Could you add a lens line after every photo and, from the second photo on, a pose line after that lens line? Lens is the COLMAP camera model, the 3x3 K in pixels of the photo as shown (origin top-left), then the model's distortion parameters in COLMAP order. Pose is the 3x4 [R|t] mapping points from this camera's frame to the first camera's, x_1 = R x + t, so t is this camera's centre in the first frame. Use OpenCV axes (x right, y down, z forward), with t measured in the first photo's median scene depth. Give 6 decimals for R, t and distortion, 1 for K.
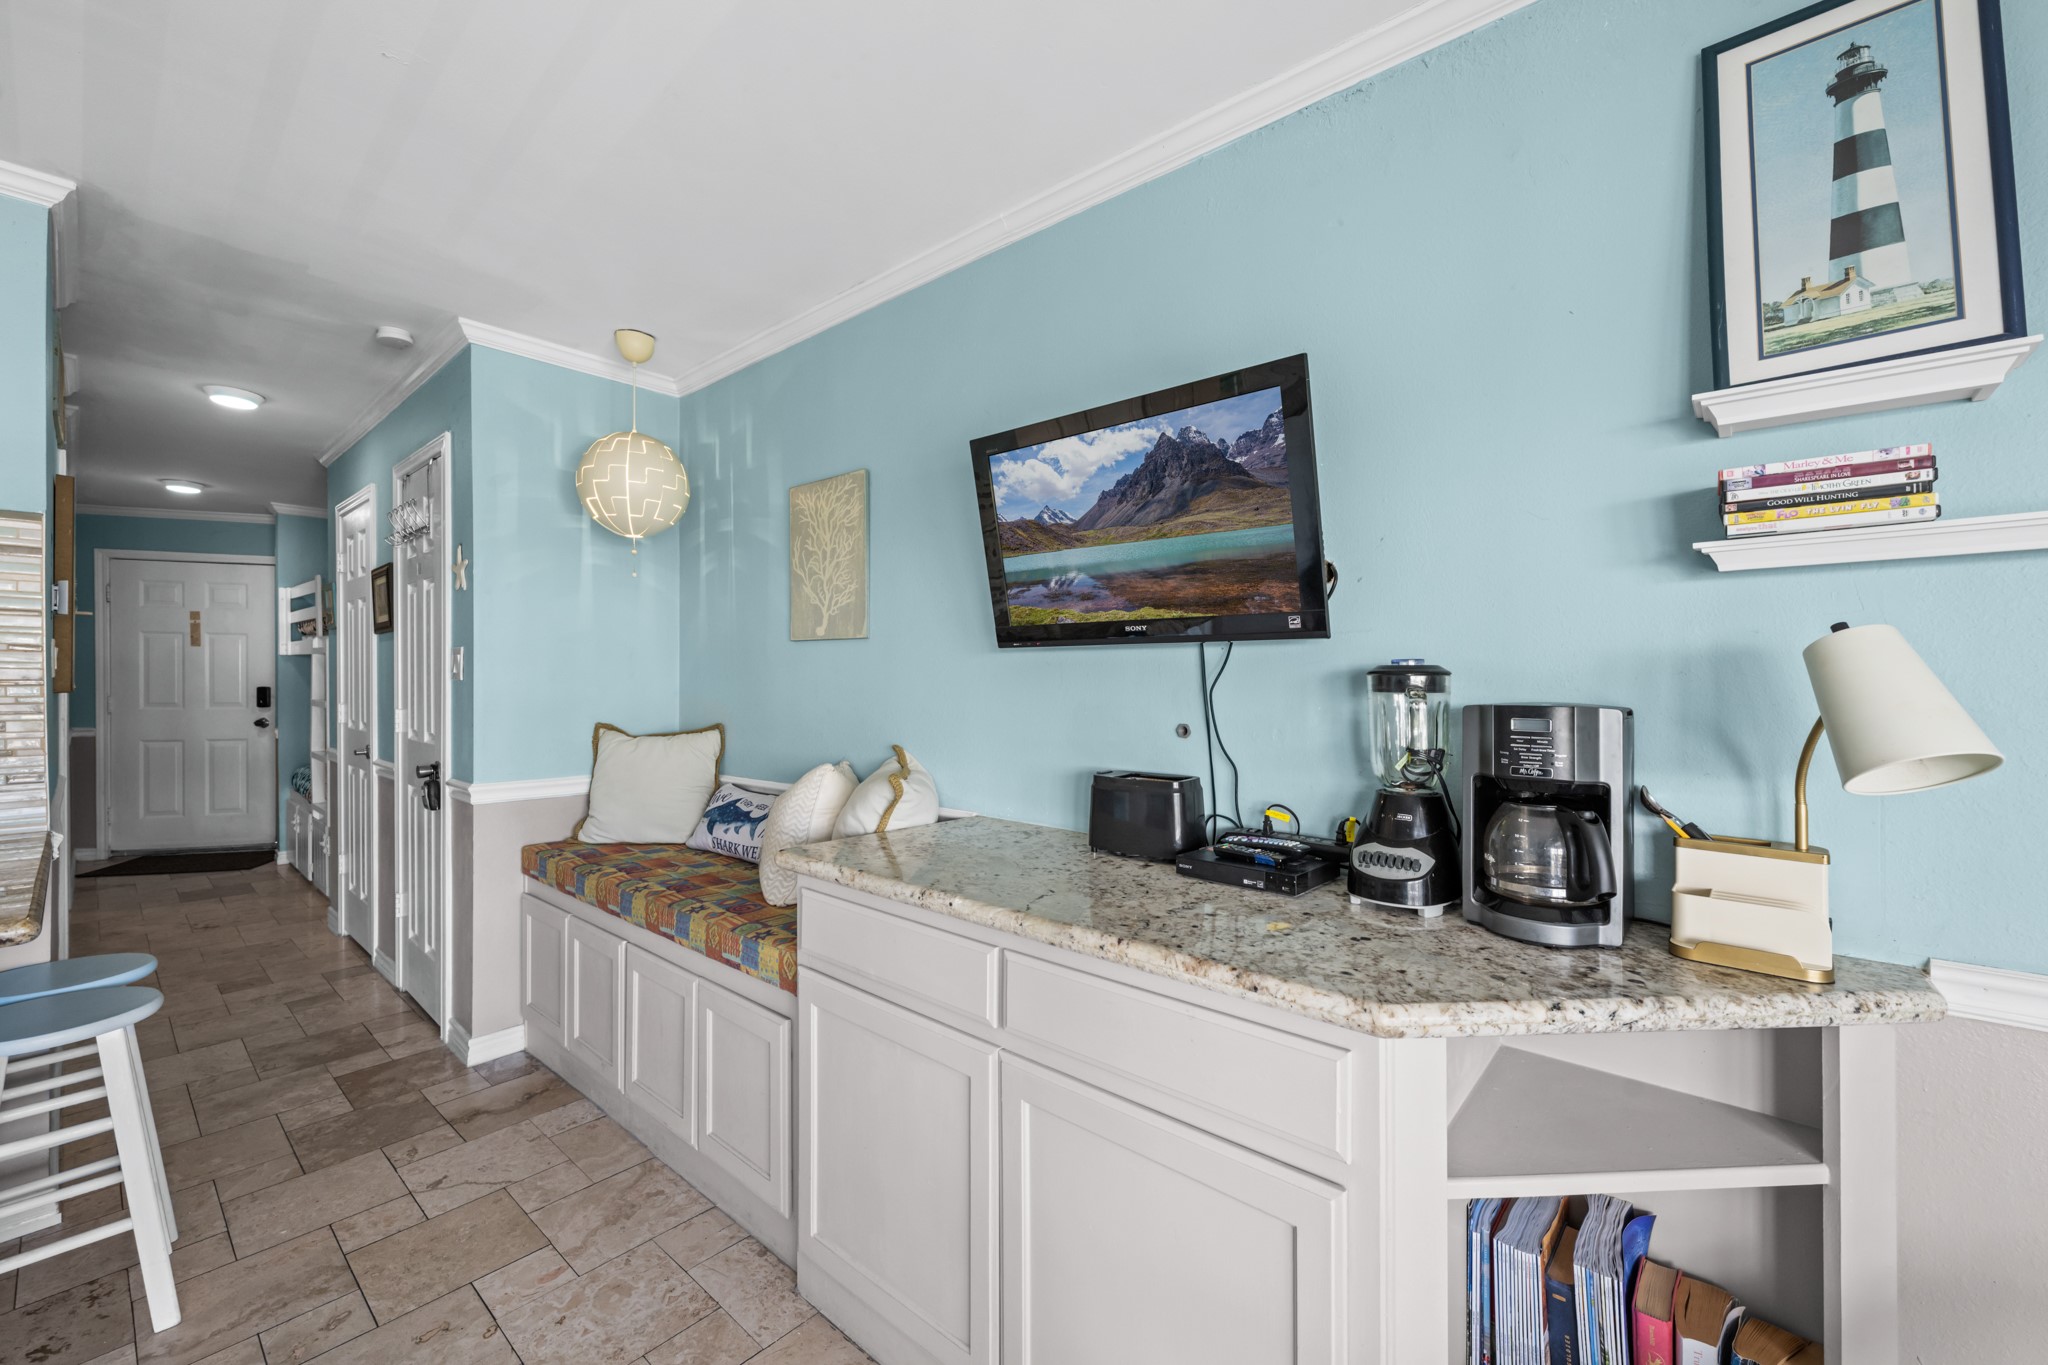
lens RADIAL K [[816.8, 0, 1028.6], [0, 816.8, 700.4], [0, 0, 1]] dist [-0.001075, 0.000325]
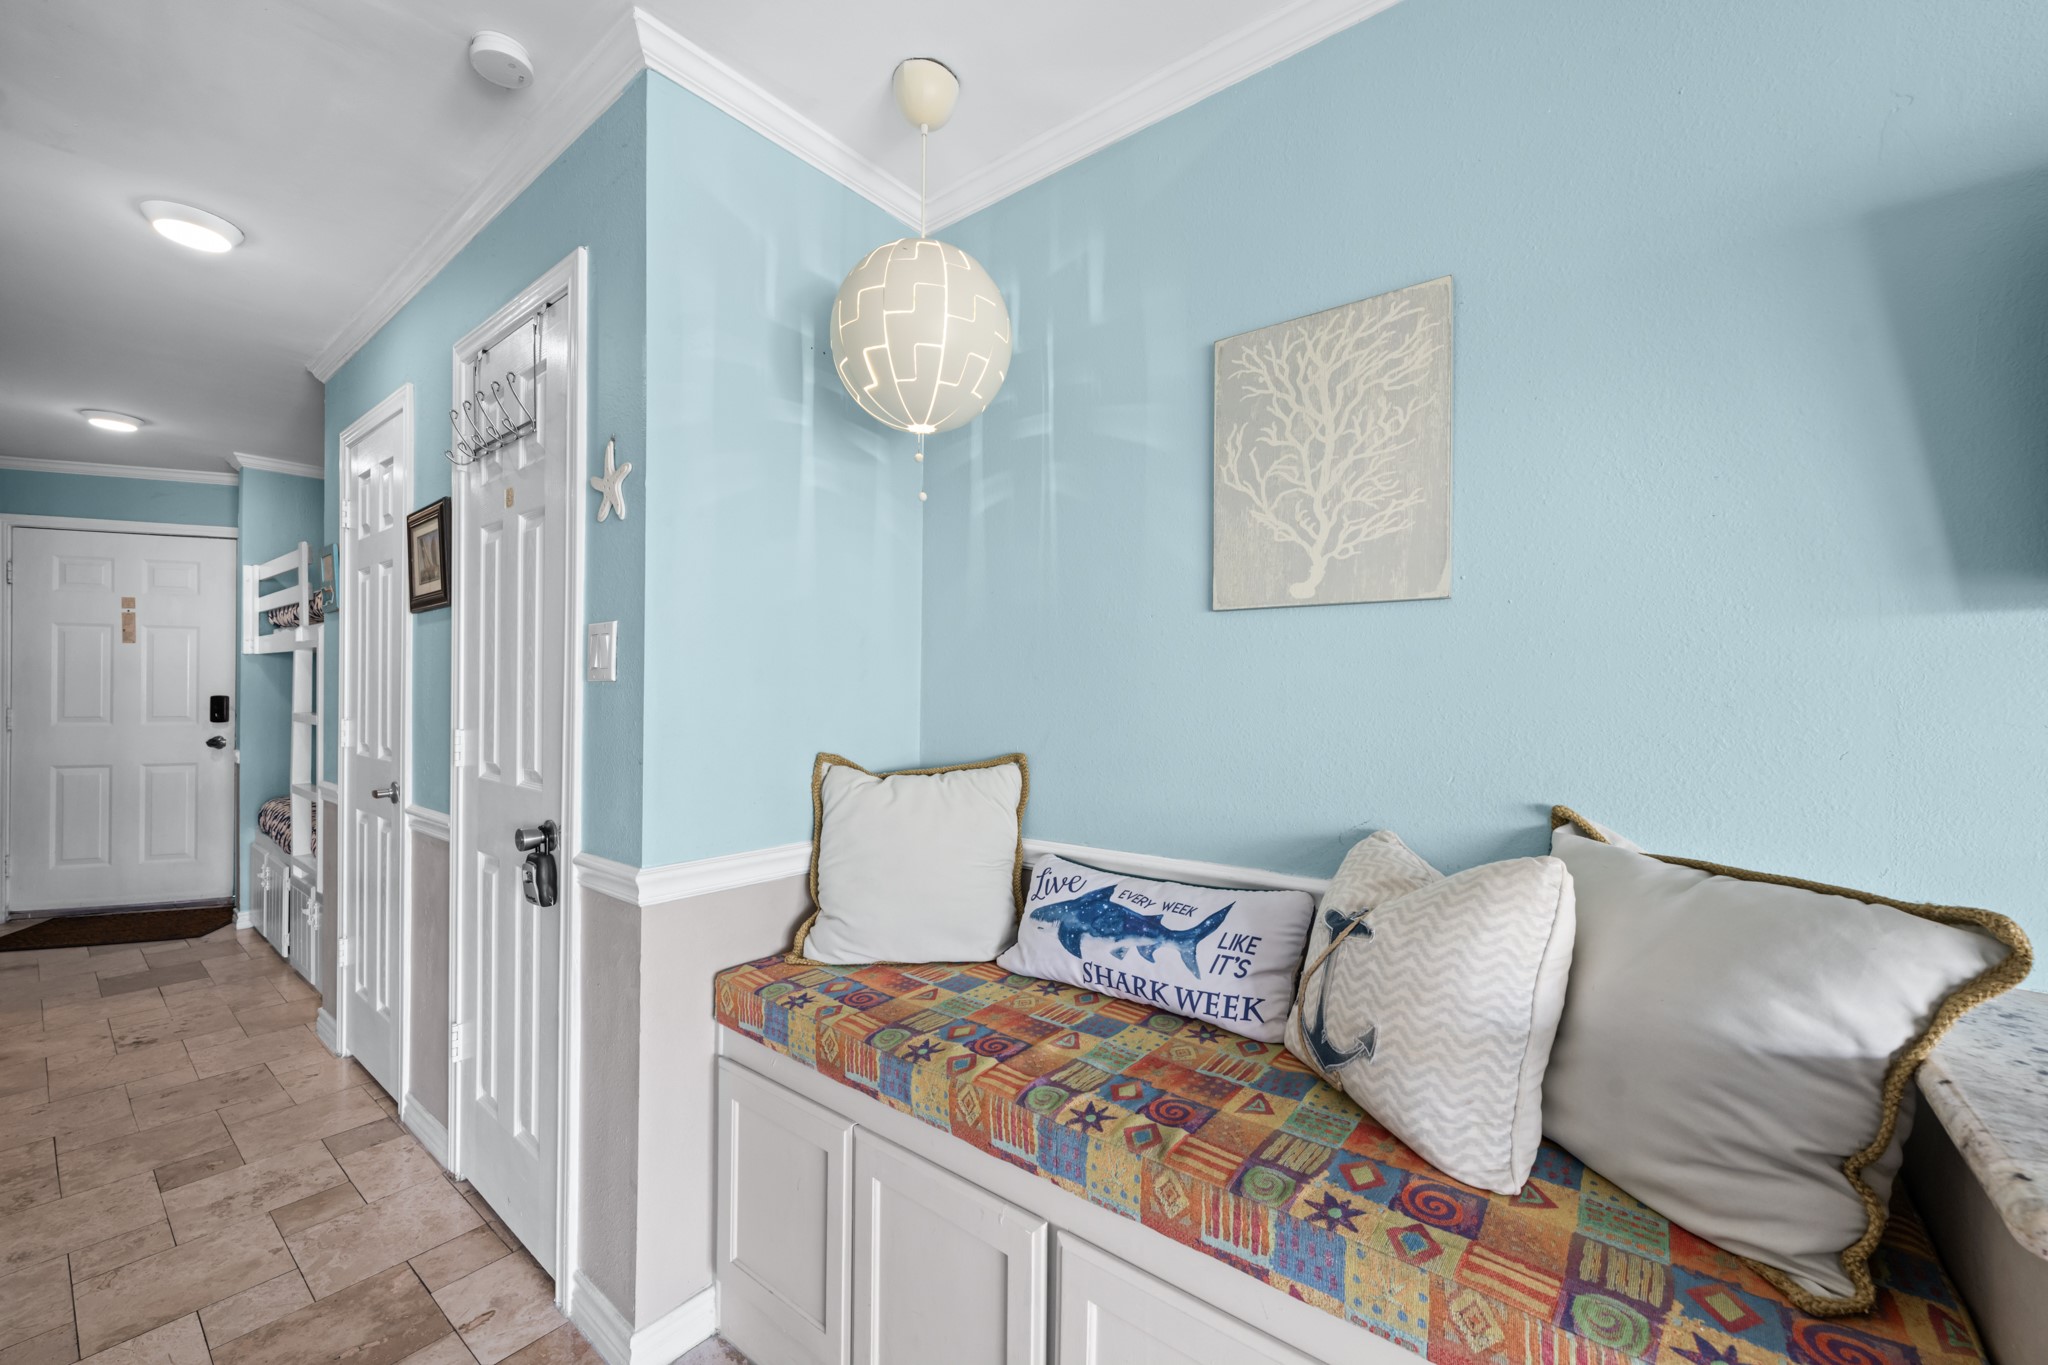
lens RADIAL K [[816.8, 0, 1028.6], [0, 816.8, 700.4], [0, 0, 1]] dist [-0.001075, 0.000325]
pose [[0.999328, -0.000701, 0.036634, -0.344843], [0.001166, 0.999919, -0.012671, -0.002833], [-0.036622, 0.012705, 0.999248, 0.344119]]
